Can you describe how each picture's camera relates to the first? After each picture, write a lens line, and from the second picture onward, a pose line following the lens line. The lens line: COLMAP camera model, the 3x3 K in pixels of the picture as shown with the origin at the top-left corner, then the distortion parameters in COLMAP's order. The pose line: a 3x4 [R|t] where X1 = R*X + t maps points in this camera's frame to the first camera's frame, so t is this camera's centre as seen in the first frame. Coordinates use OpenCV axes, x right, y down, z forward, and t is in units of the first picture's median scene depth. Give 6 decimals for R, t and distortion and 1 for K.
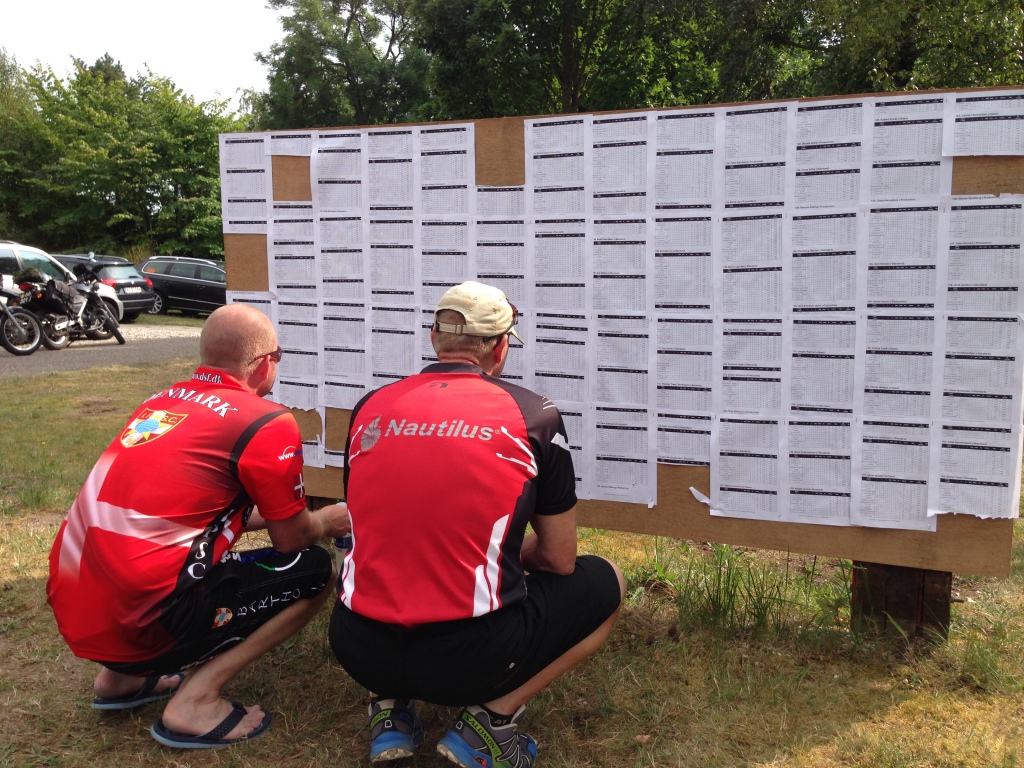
lens RADIAL K [[950.0, 0, 506.7], [0, 950.0, 375.6], [0, 0, 1]] dist [0.057804, 0.000000]
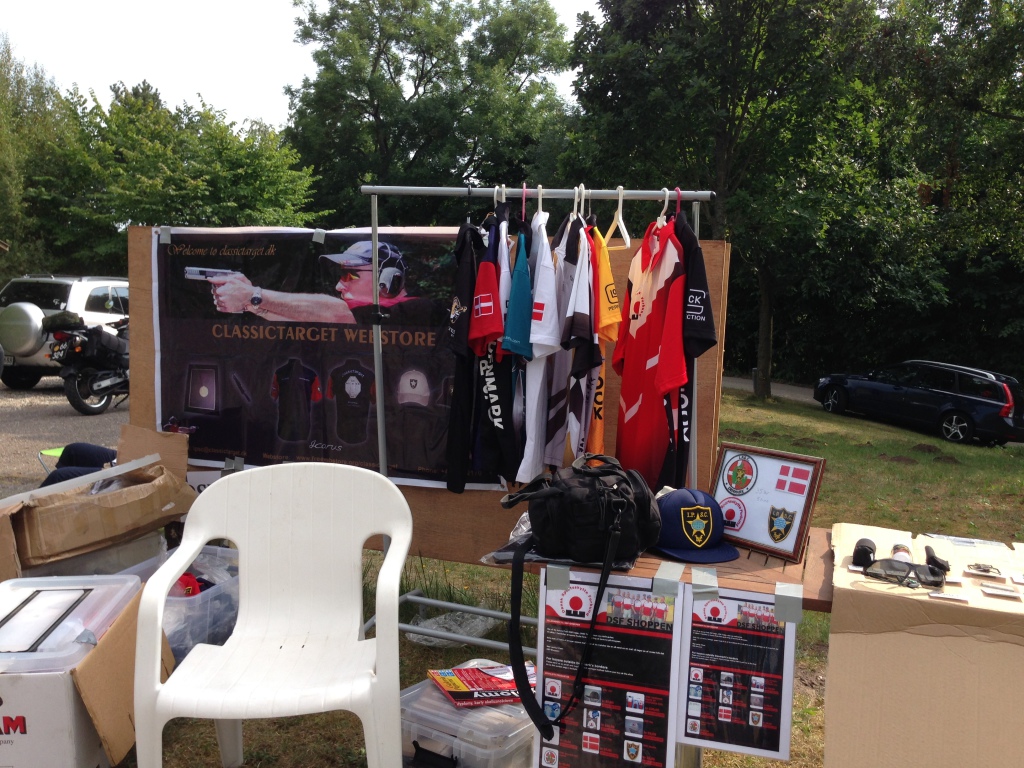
lens RADIAL K [[950.0, 0, 513.0], [0, 950.0, 385.1], [0, 0, 1]] dist [0.057804, 0.000000]
pose [[0.997885, 0.031026, 0.057131, -0.100212], [-0.029282, 0.999087, -0.031105, -0.009468], [-0.058043, 0.029366, 0.997882, 0.023450]]
